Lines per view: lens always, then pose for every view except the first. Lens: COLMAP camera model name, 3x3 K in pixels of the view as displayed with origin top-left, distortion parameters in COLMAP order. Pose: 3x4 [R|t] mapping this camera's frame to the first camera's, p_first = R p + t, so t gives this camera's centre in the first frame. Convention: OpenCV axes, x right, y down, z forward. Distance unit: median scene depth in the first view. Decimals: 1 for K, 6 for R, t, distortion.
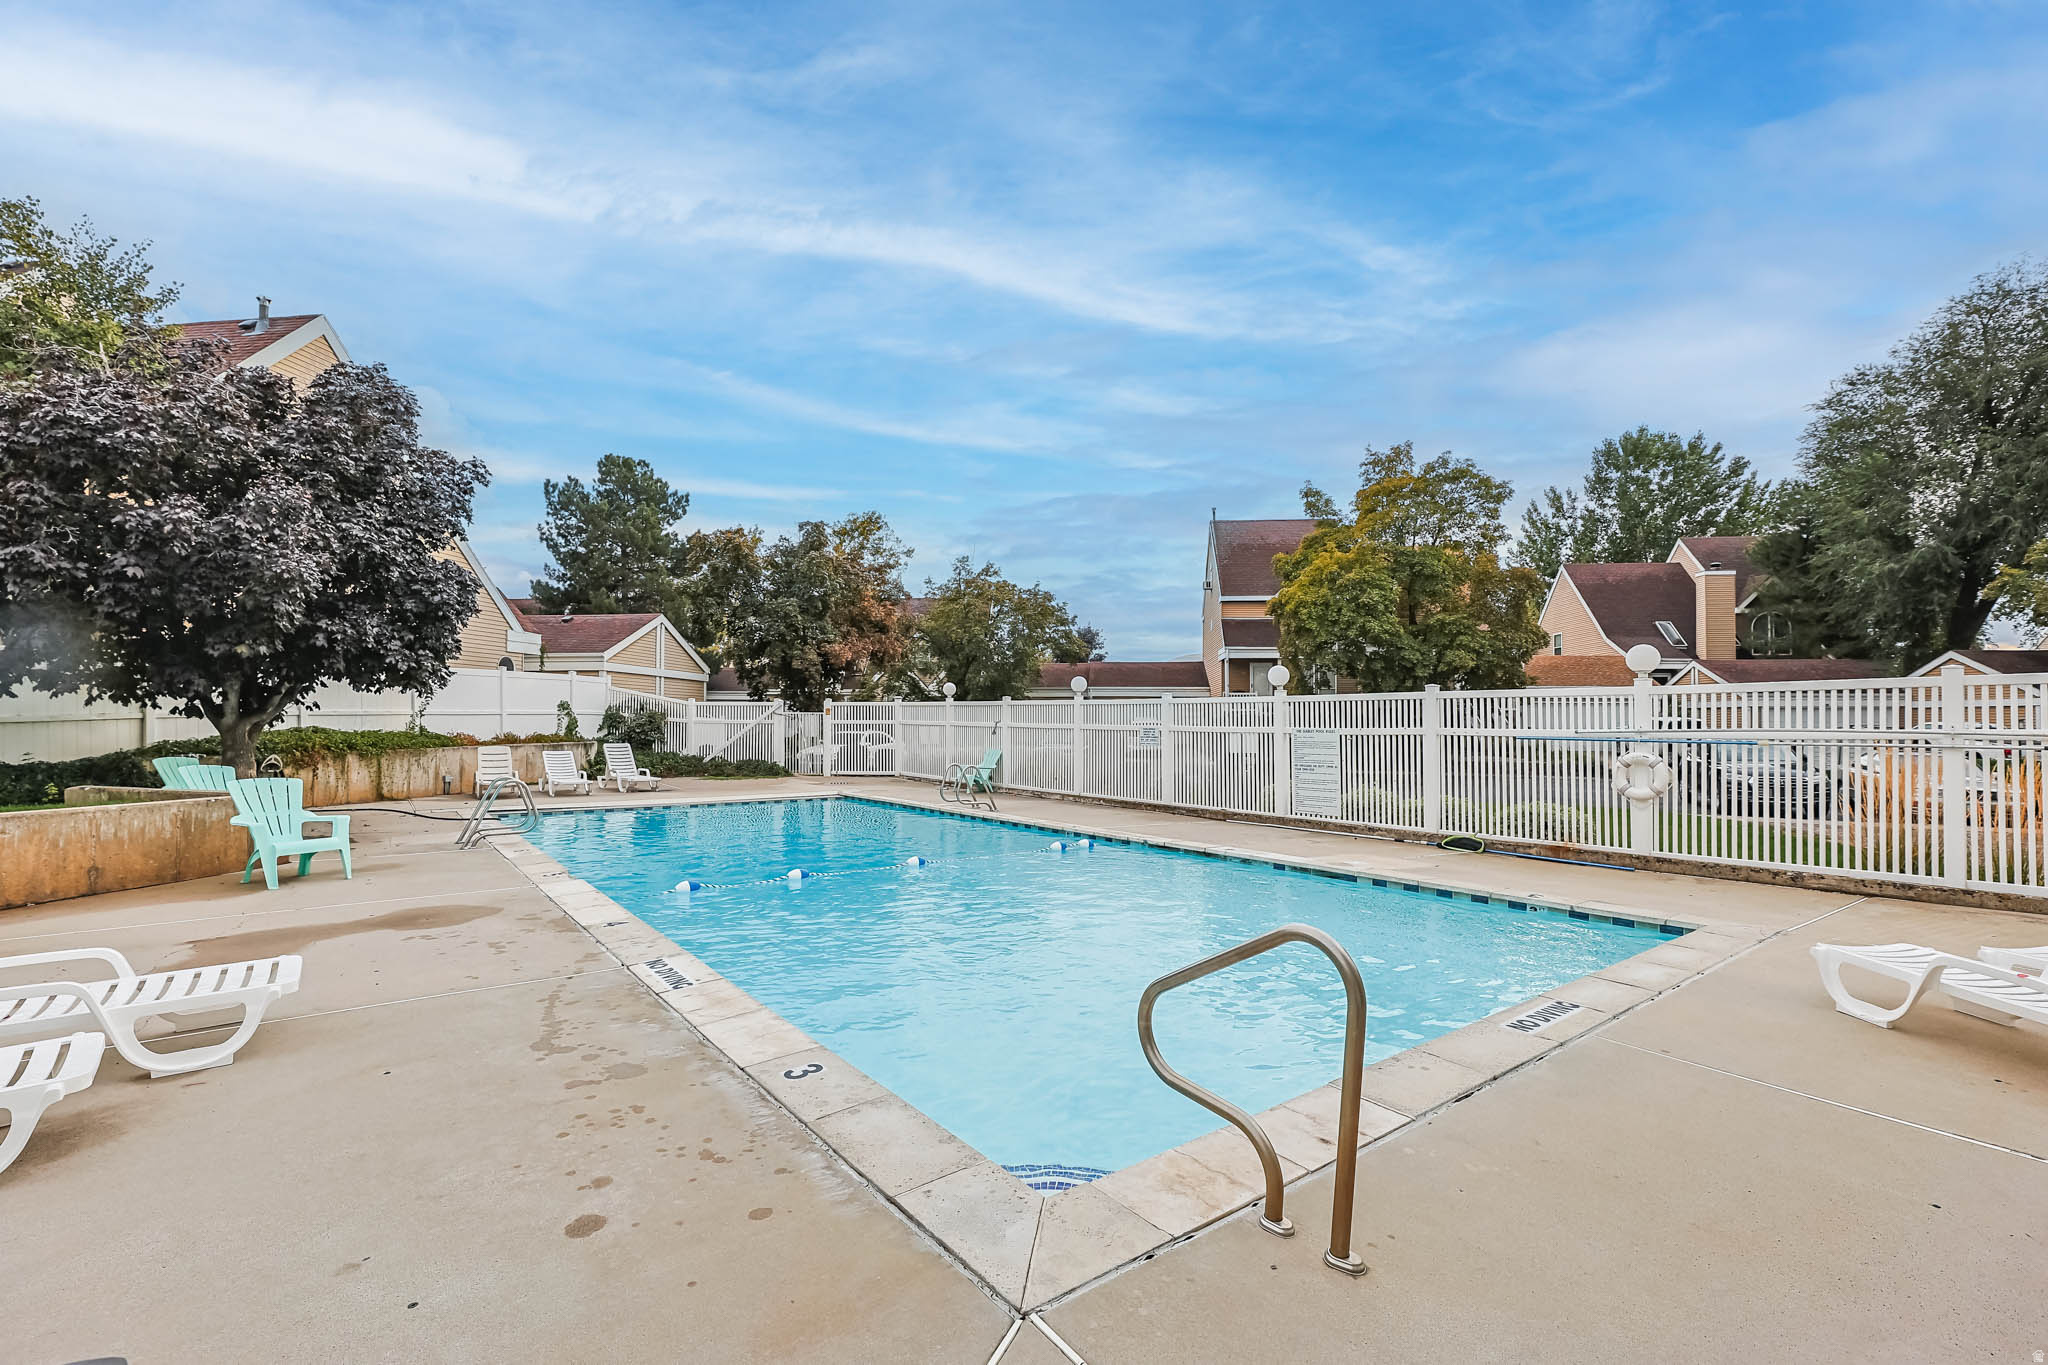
lens RADIAL K [[865.8, 0, 1029.1], [0, 865.8, 716.3], [0, 0, 1]] dist [0.001471, -0.003979]
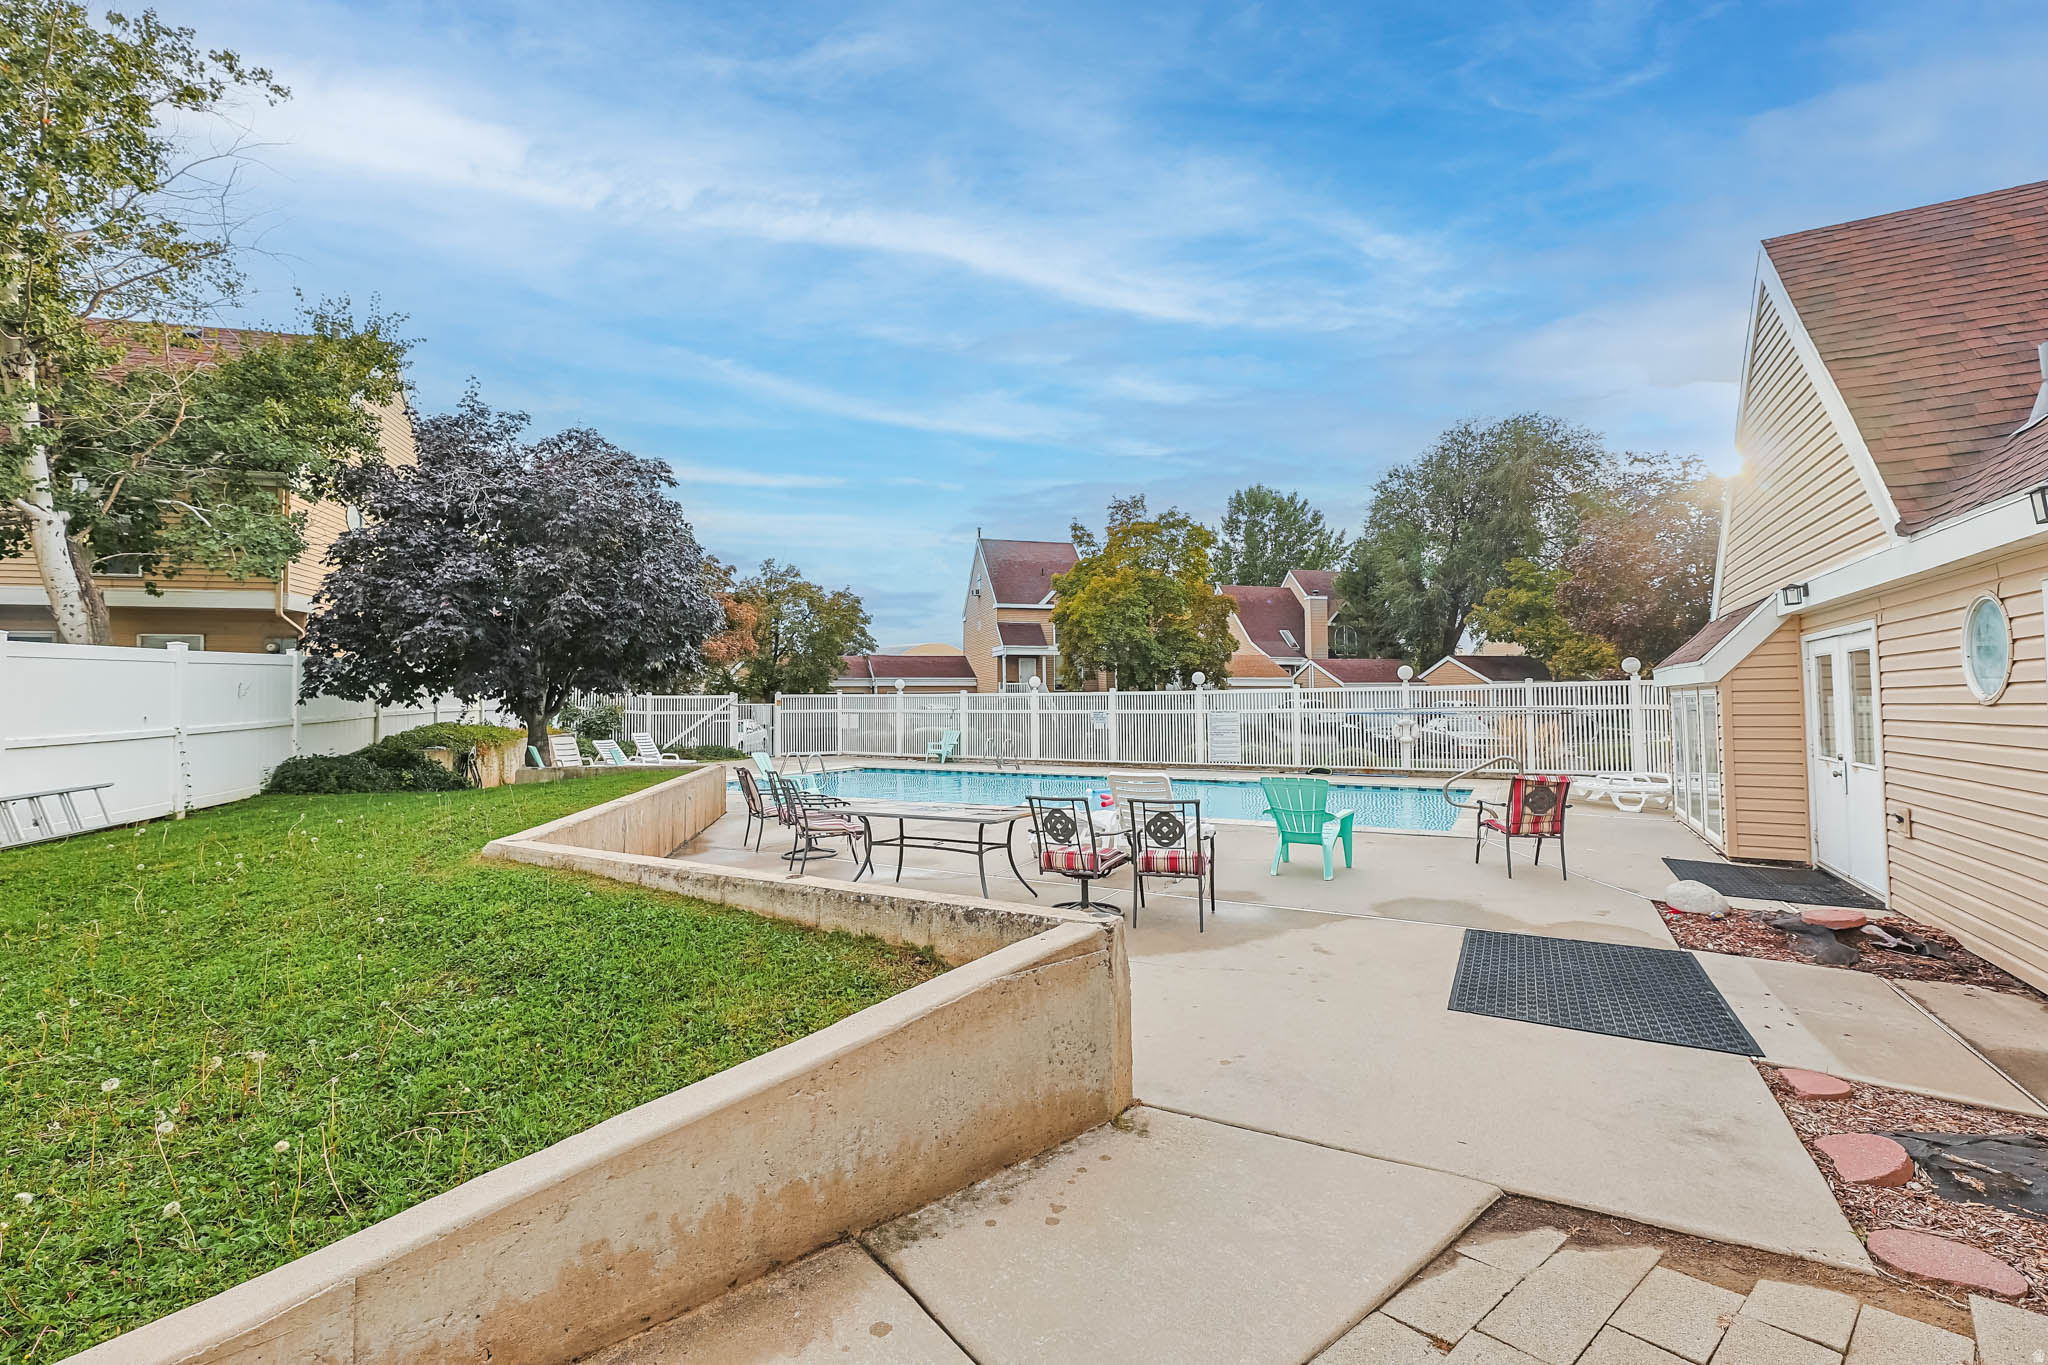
lens RADIAL K [[865.8, 0, 1020.5], [0, 865.8, 678.9], [0, 0, 1]] dist [0.001471, -0.003979]
pose [[0.921402, -0.001000, 0.388609, -0.234691], [0.011245, 0.999647, -0.024091, -0.003761], [-0.388447, 0.026567, 0.921088, -0.133774]]
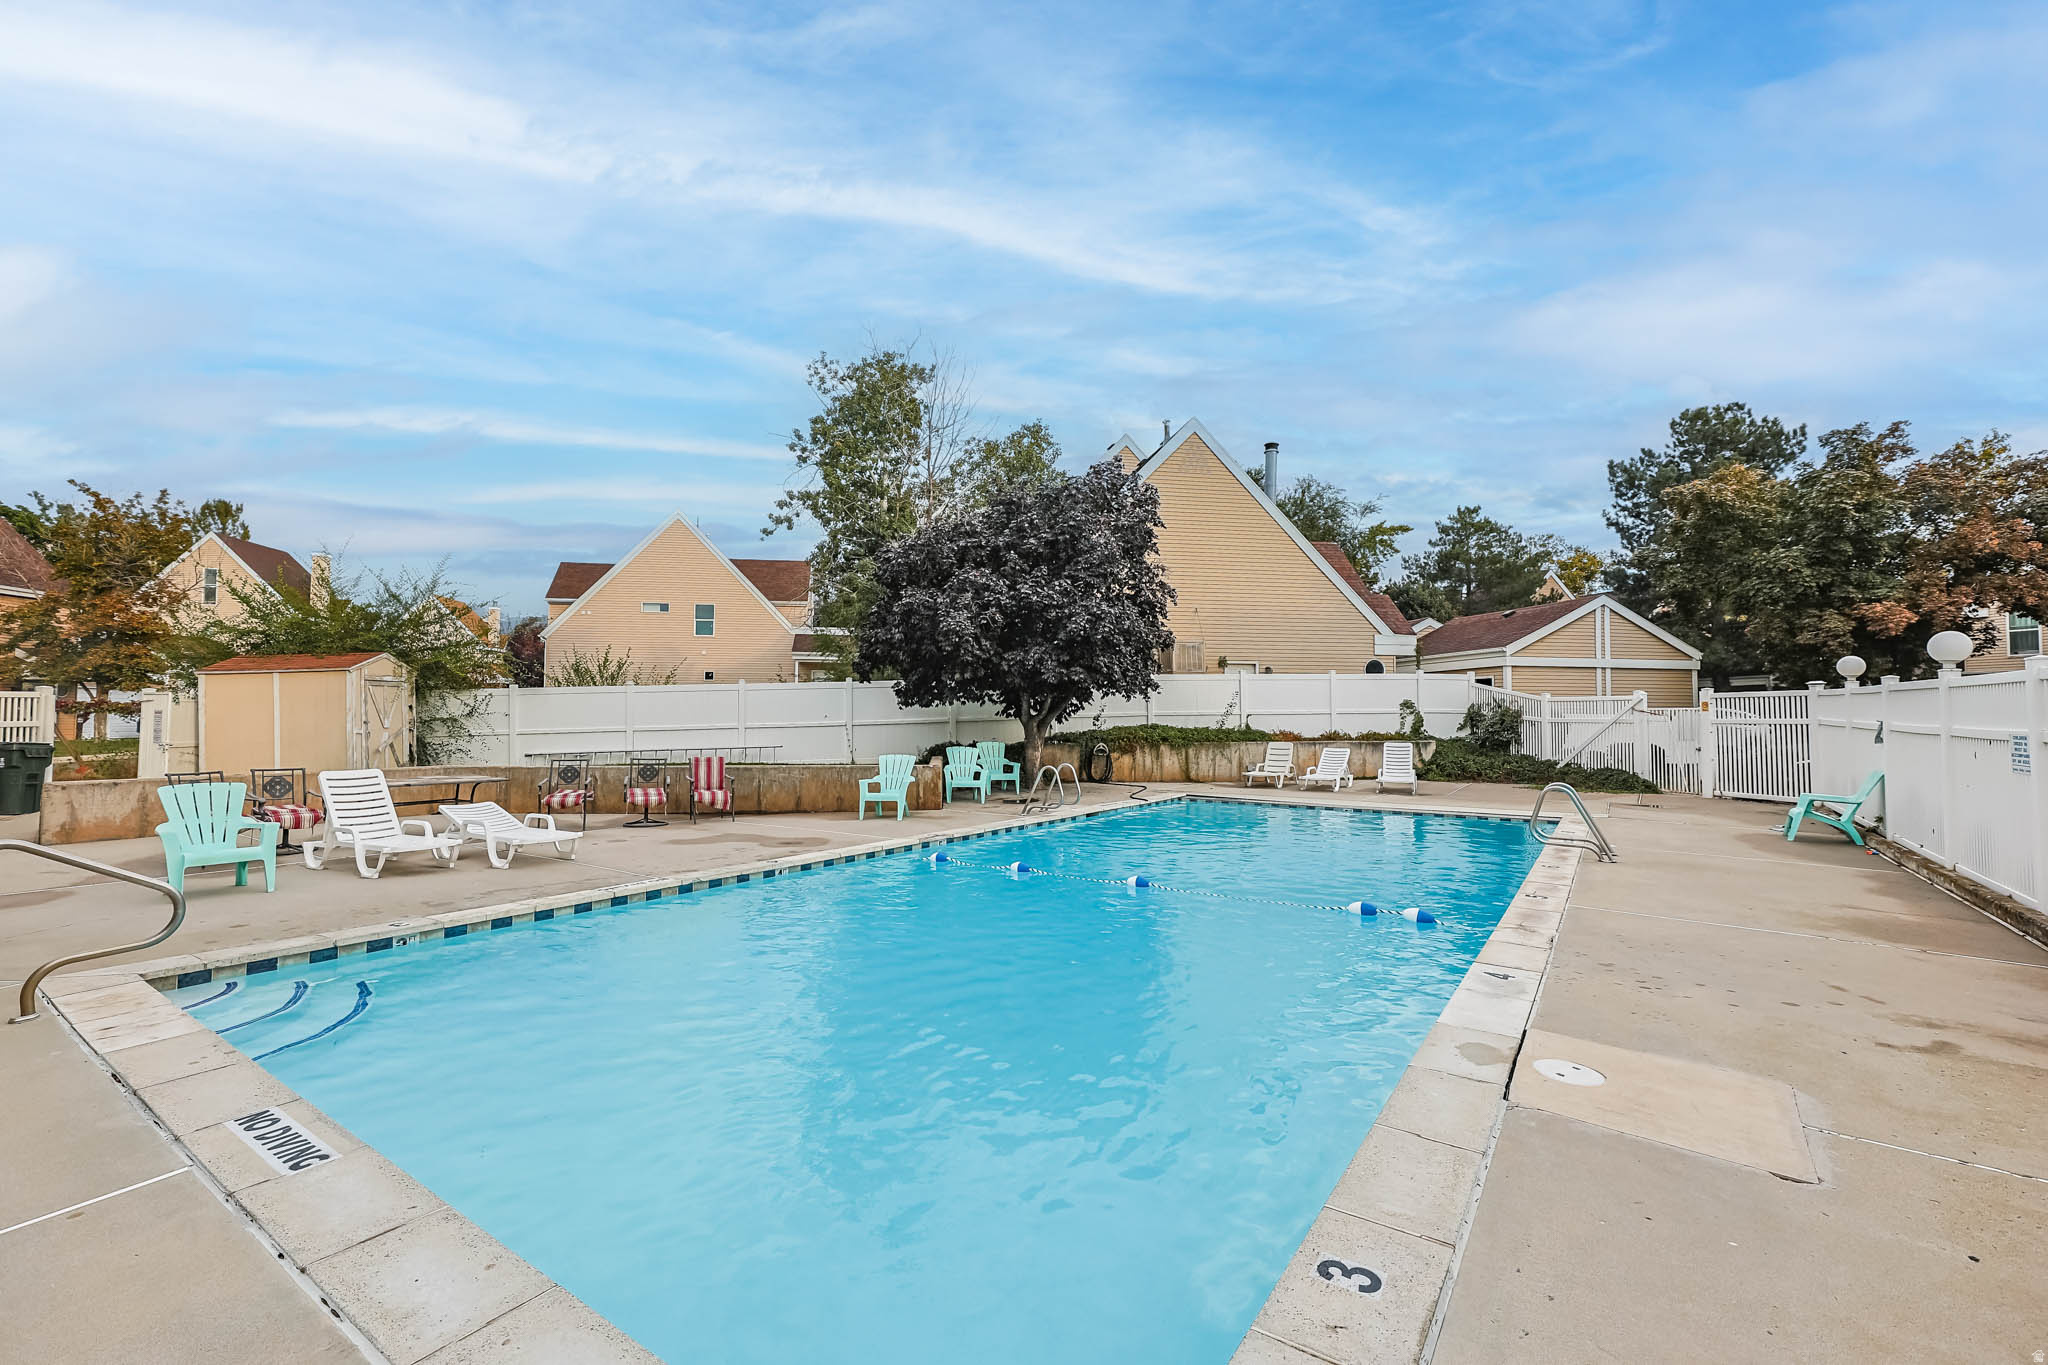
lens RADIAL K [[865.8, 0, 1023.0], [0, 865.8, 691.6], [0, 0, 1]] dist [0.001471, -0.003979]
pose [[0.290907, -0.030125, -0.956277, 0.164420], [0.005998, 0.999542, -0.029663, -0.000186], [0.956733, 0.002893, 0.290954, 0.144659]]
